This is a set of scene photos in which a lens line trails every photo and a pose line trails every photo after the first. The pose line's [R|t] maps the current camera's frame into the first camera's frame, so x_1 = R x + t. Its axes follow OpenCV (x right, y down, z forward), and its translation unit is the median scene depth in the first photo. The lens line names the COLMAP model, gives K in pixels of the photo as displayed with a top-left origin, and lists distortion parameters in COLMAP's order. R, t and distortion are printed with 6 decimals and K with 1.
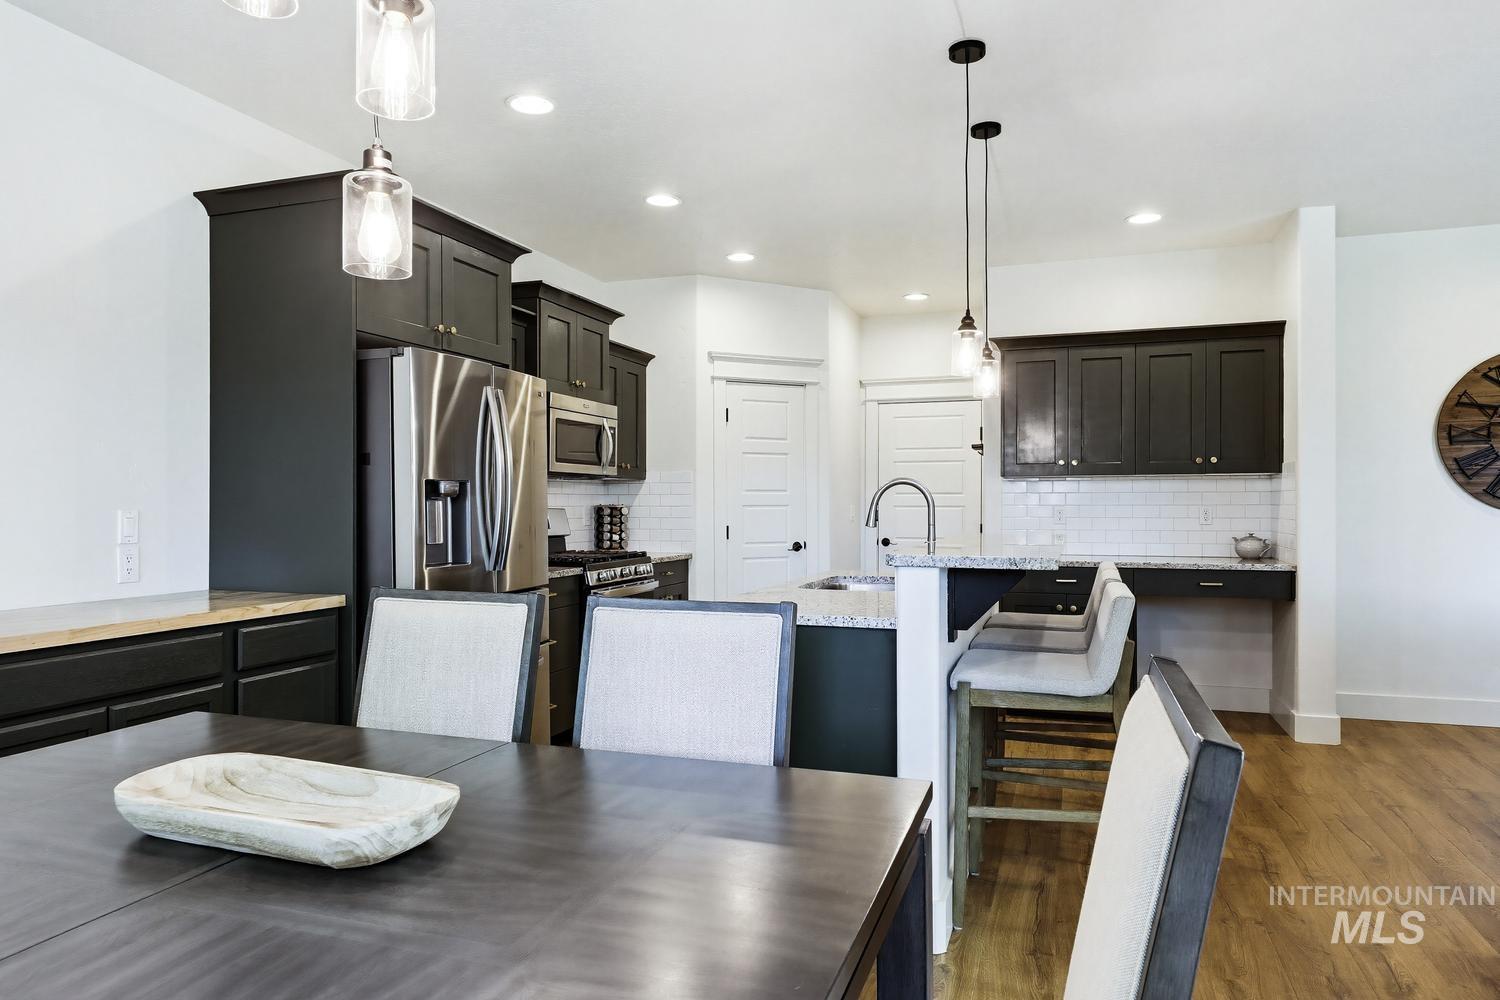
lens RADIAL K [[935.1, 0, 760.1], [0, 935.1, 506.8], [0, 0, 1]] dist [0.001130, 0.001329]
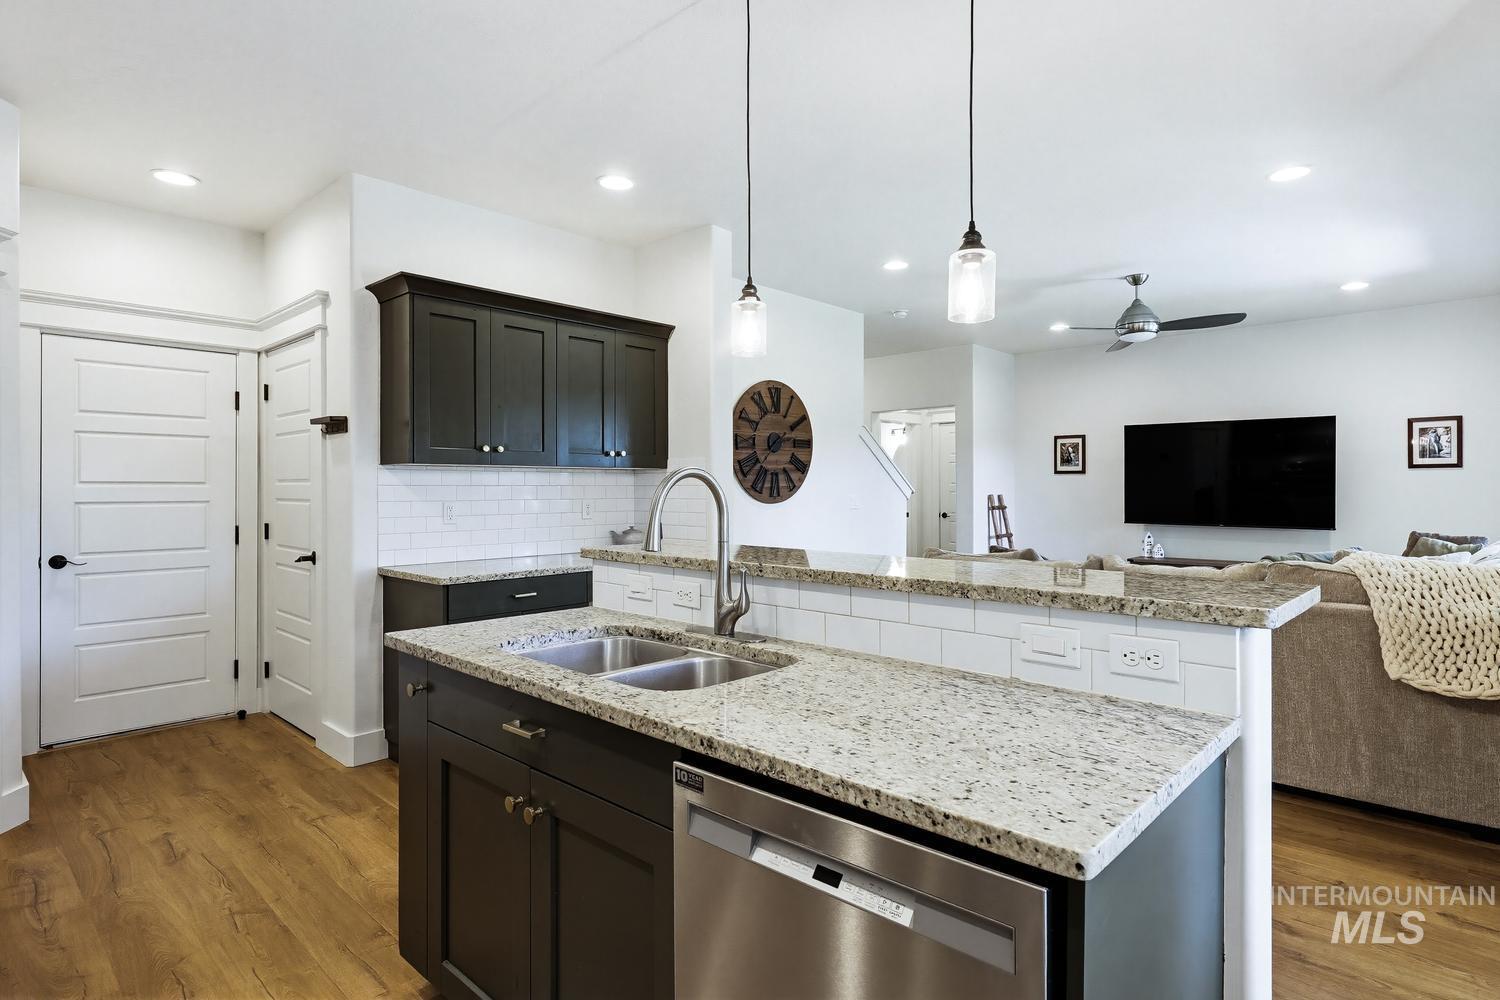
lens RADIAL K [[780.6, 0, 761.9], [0, 780.6, 491.1], [0, 0, 1]] dist [0.001128, 0.000023]
pose [[0.406819, -0.001920, 0.913507, -0.197035], [0.002489, 0.999996, 0.000993, -0.010676], [-0.913506, 0.001869, 0.406822, 0.510253]]
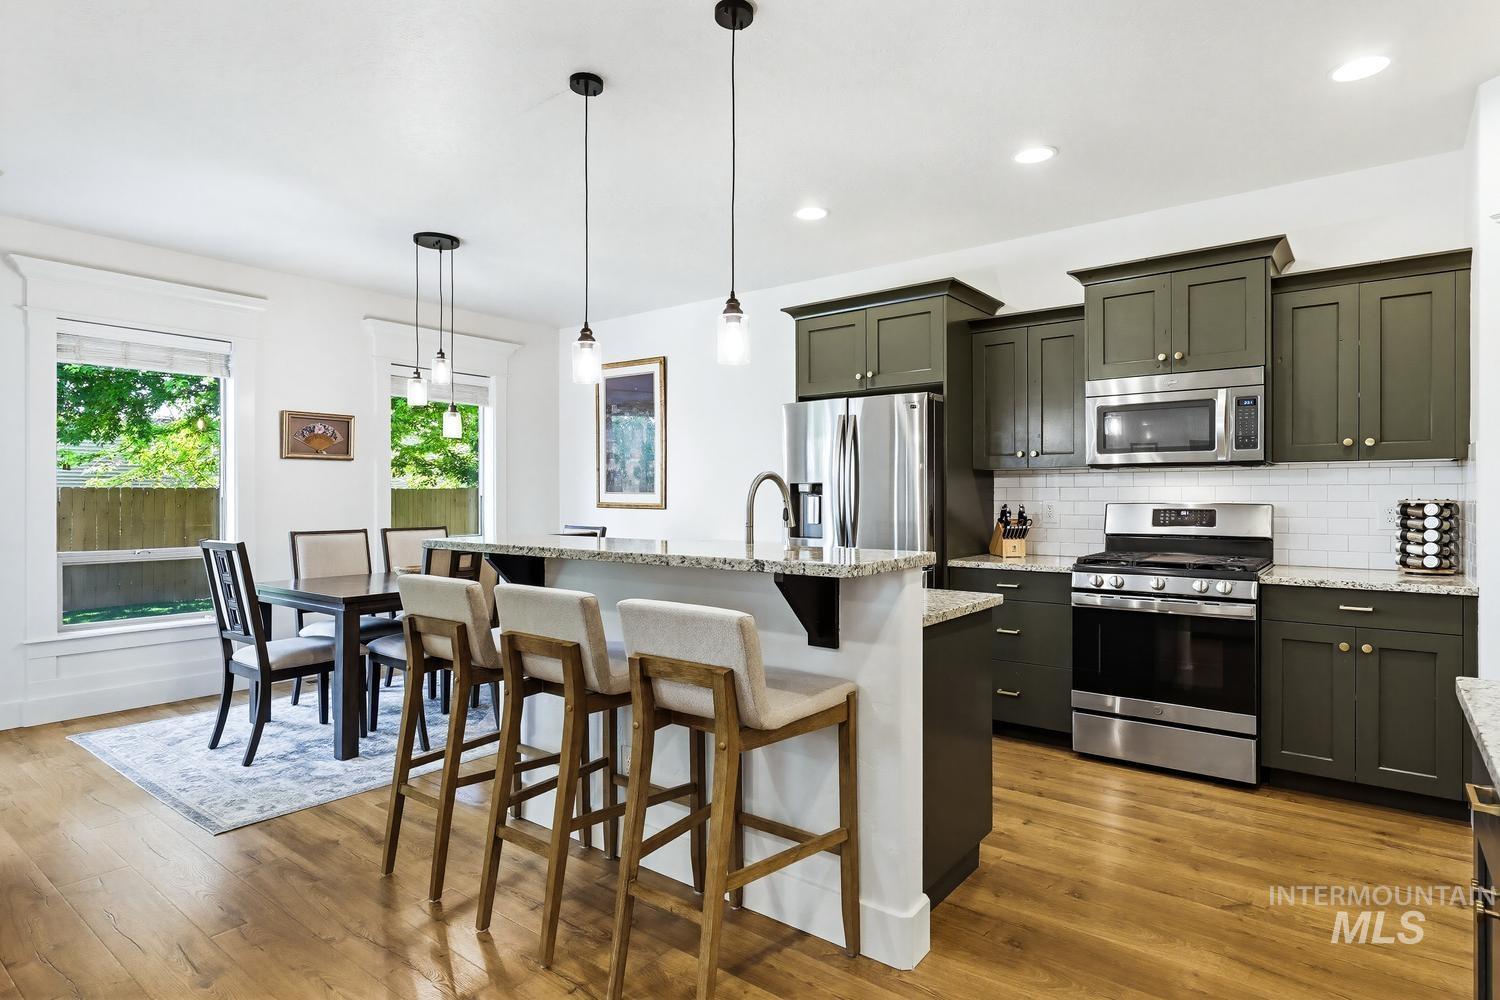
lens RADIAL K [[810.7, 0, 755.7], [0, 810.7, 486.0], [0, 0, 1]] dist [0.004443, -0.002871]
pose [[-0.327870, -0.006842, -0.944698, 0.586865], [0.001932, 0.999967, -0.007913, -0.008898], [0.944721, -0.004420, -0.327846, 0.836841]]
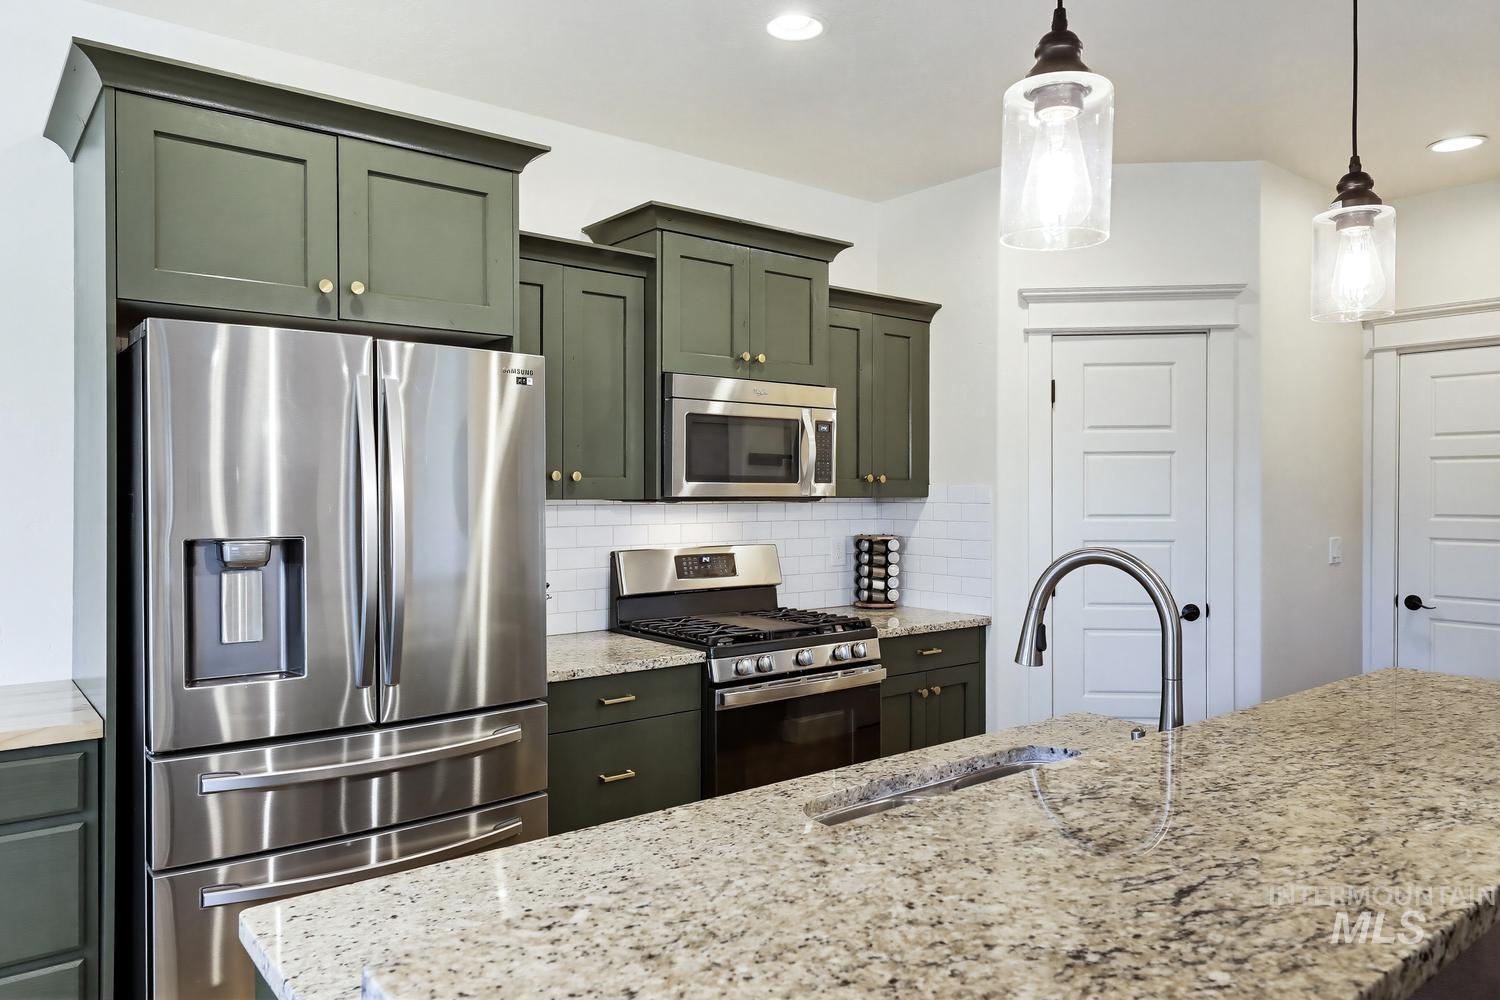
lens RADIAL K [[1011.7, 0, 756.8], [0, 1011.7, 497.0], [0, 0, 1]] dist [0.005444, 0.002000]
pose [[0.844919, 0.004796, -0.534873, 0.173558], [-0.002886, 0.999986, 0.004407, -0.036162], [0.534887, -0.002180, 0.844921, 0.386753]]
